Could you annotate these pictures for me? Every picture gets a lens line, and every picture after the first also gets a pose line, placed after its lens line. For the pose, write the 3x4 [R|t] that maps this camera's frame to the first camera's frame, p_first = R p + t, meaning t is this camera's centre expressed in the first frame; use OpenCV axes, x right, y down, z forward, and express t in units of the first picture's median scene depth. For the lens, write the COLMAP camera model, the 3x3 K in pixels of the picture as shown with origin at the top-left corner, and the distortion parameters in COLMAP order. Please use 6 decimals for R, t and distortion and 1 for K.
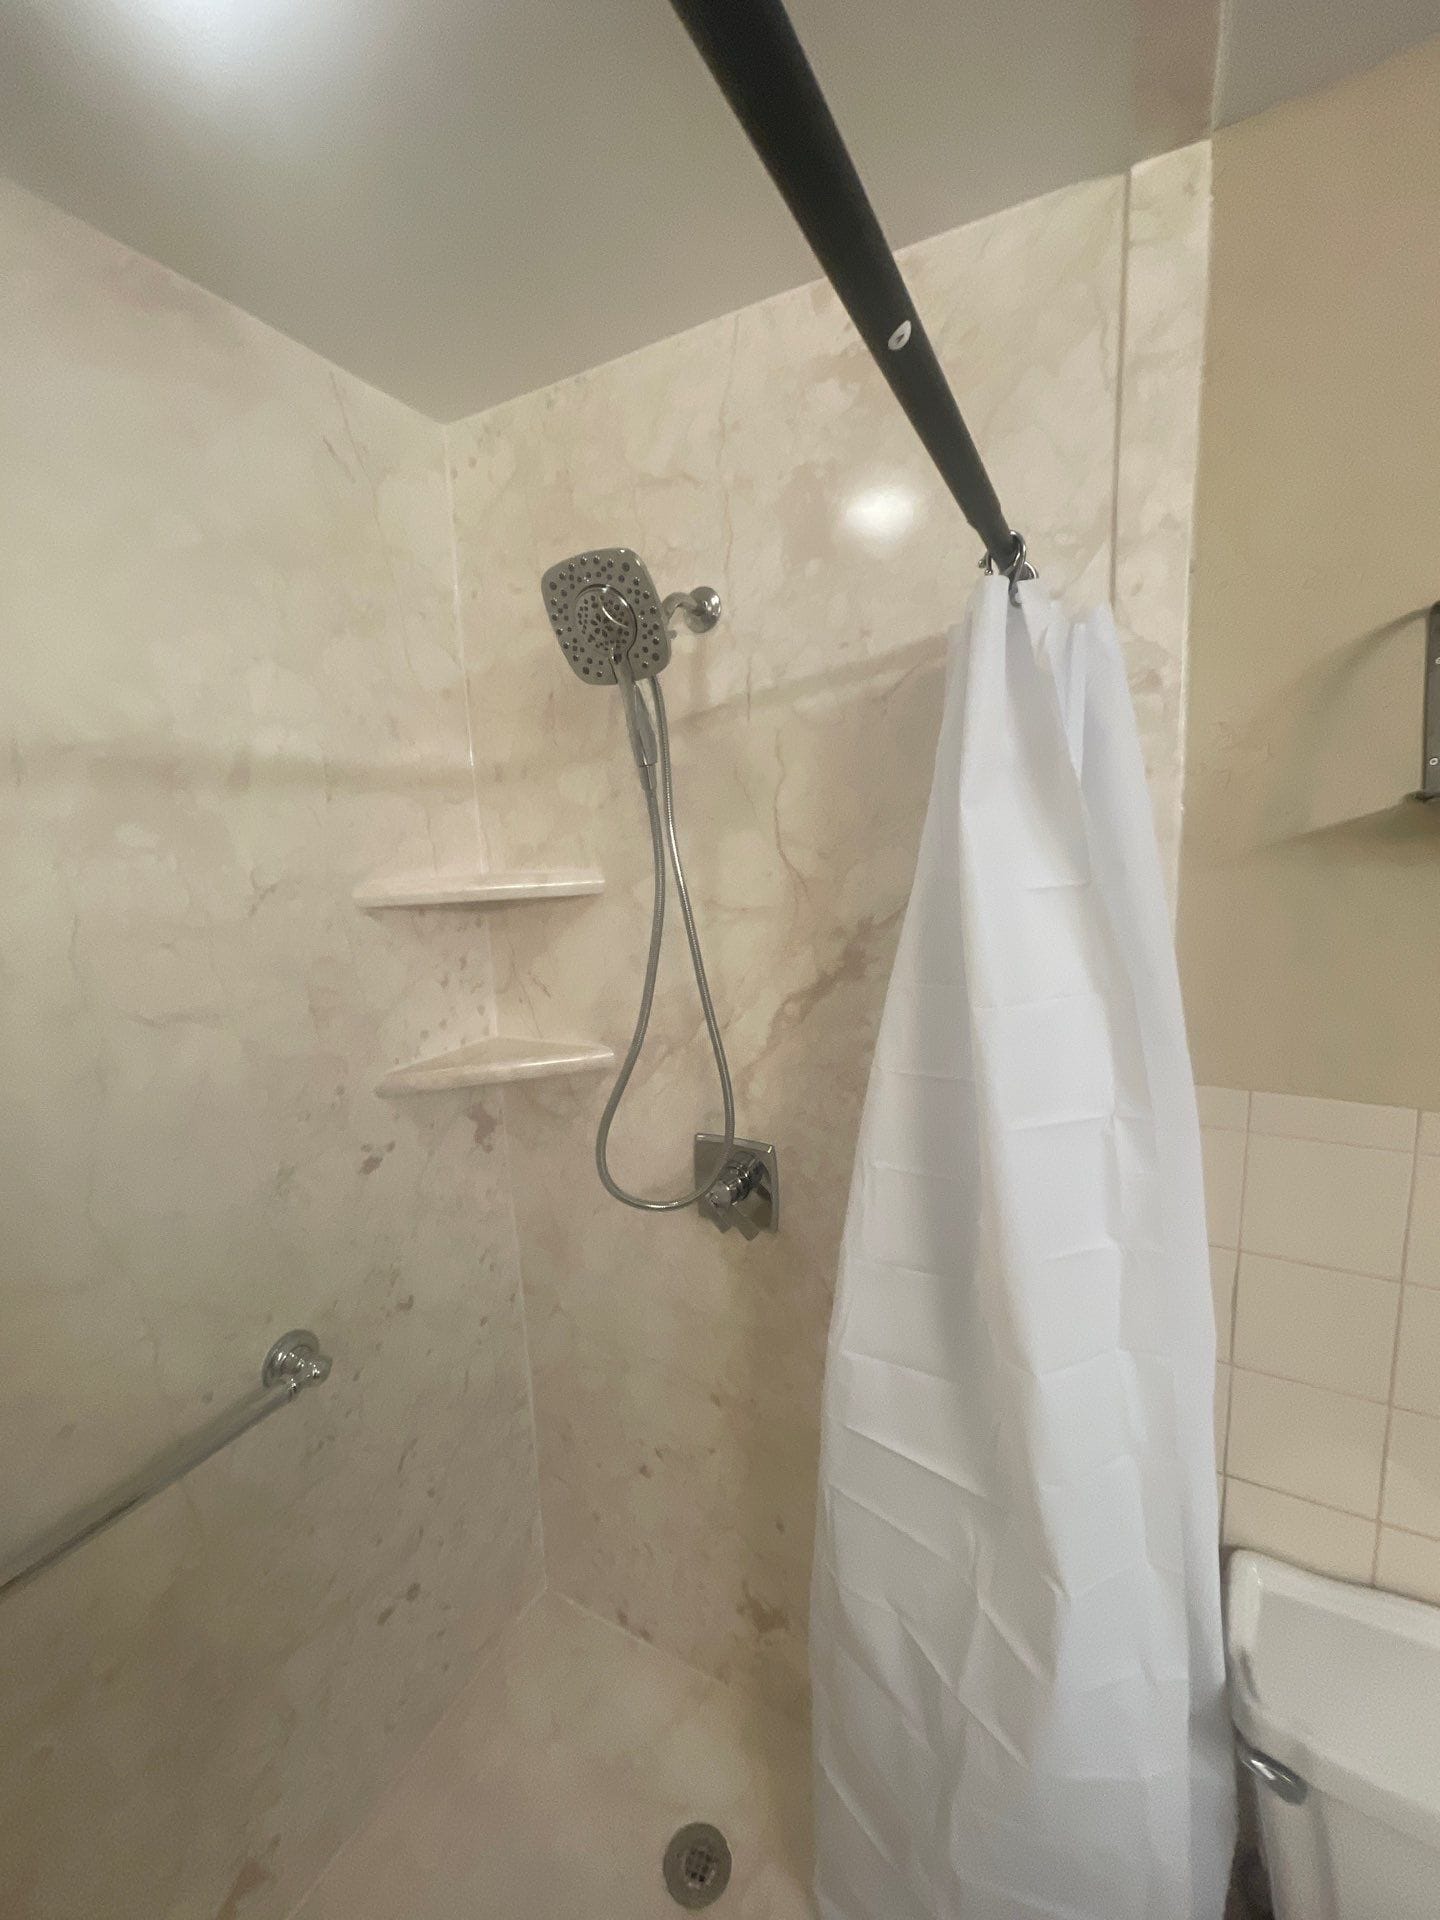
lens RADIAL K [[794.1, 0, 737.4], [0, 794.1, 948.6], [0, 0, 1]] dist [-0.006449, 0.000451]
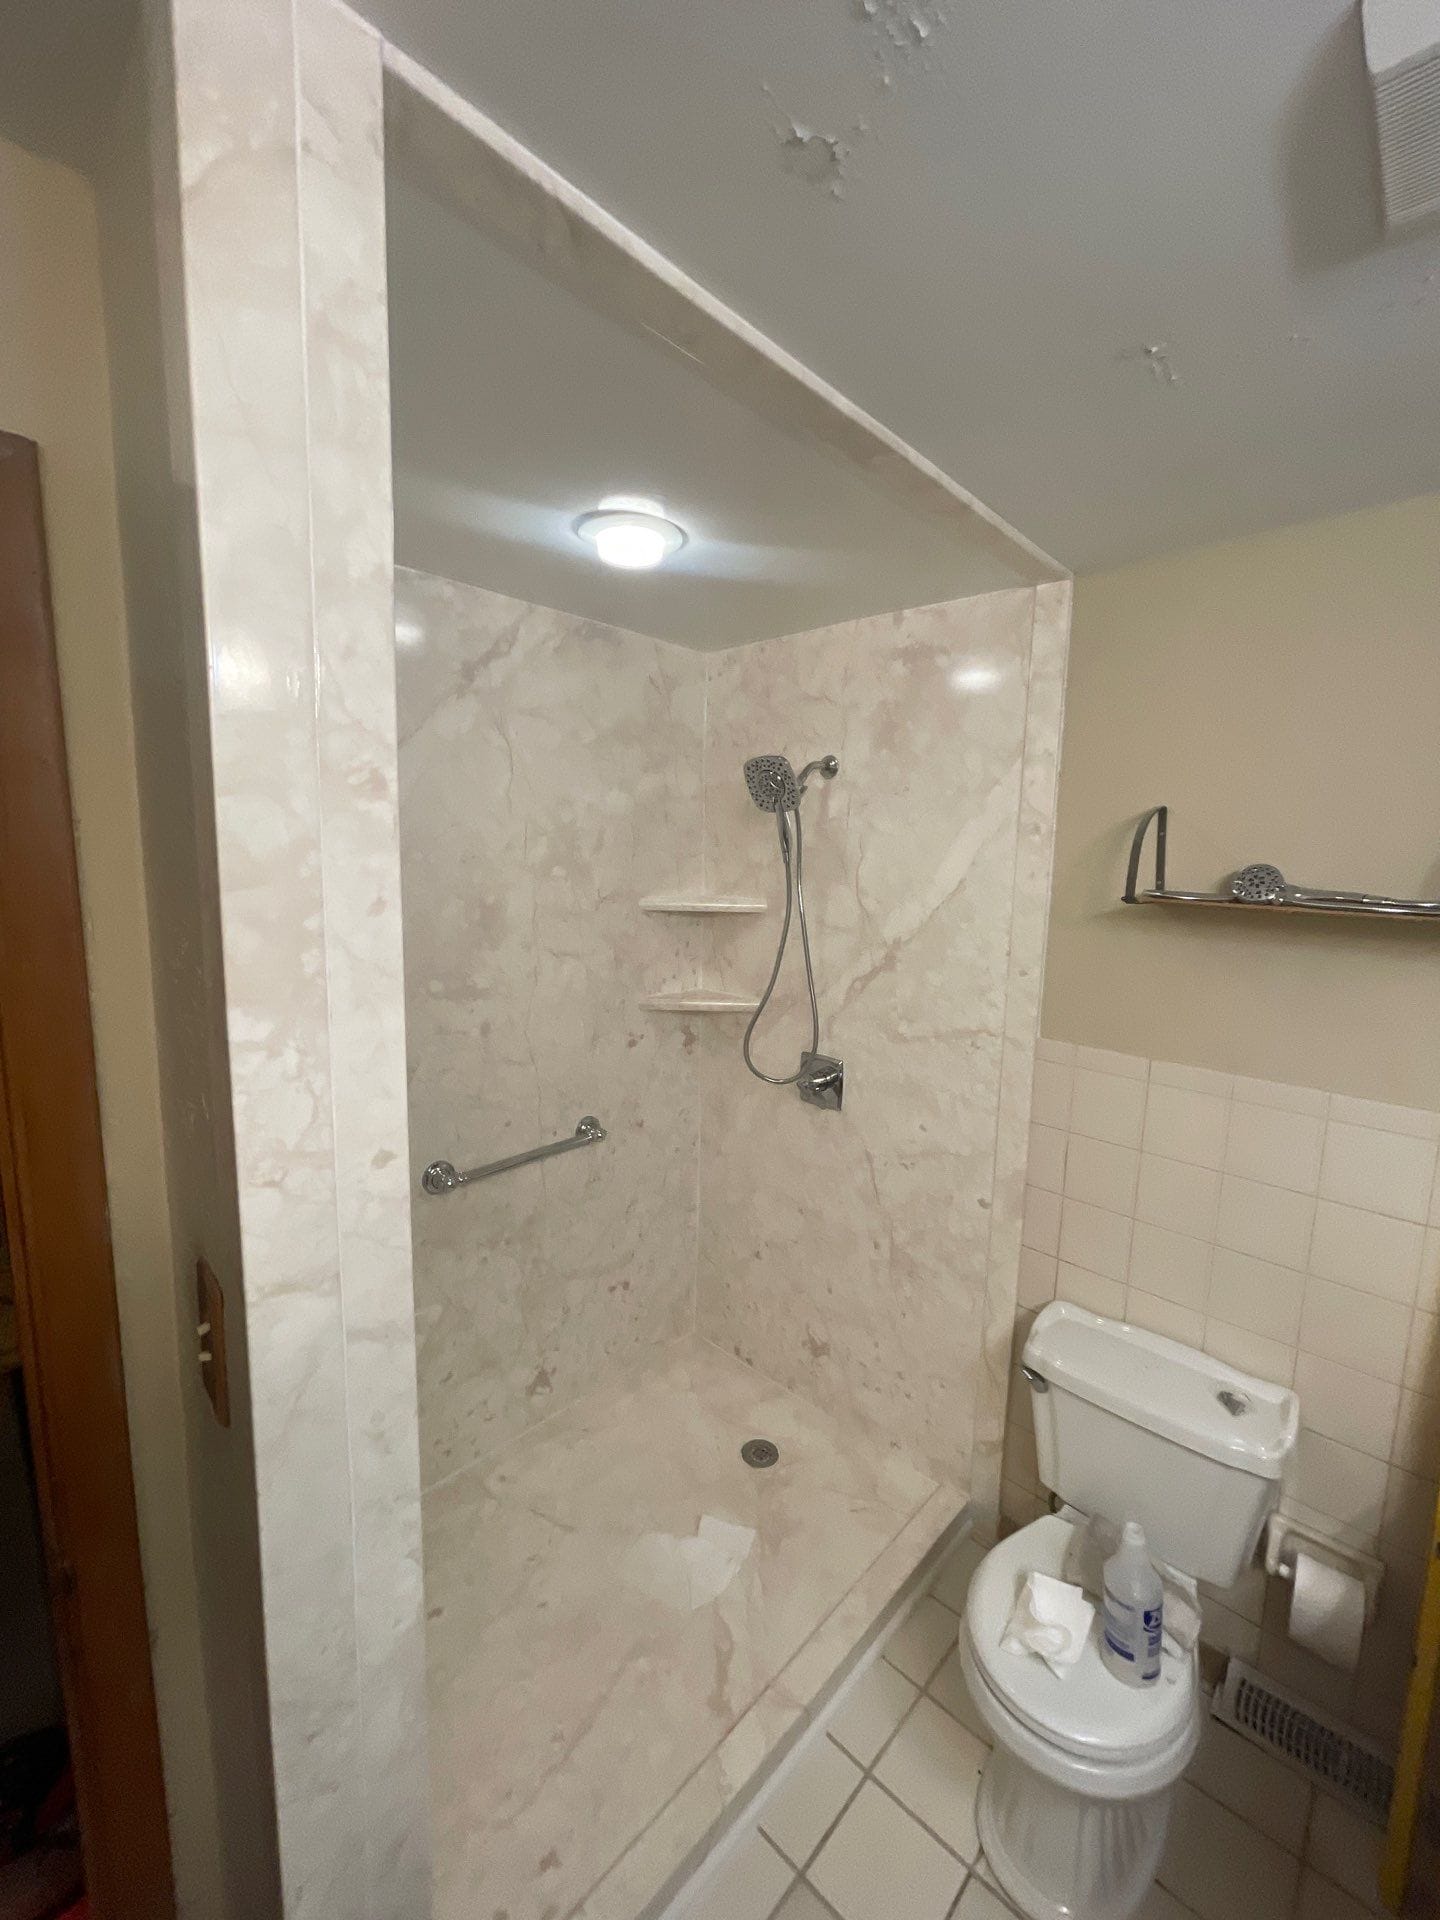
lens RADIAL K [[794.1, 0, 737.4], [0, 794.1, 948.6], [0, 0, 1]] dist [-0.006449, 0.000451]
pose [[0.962706, 0.095319, -0.253202, 0.259529], [-0.101171, 0.994817, -0.010164, 0.040930], [0.250921, 0.035402, 0.967360, -0.842626]]
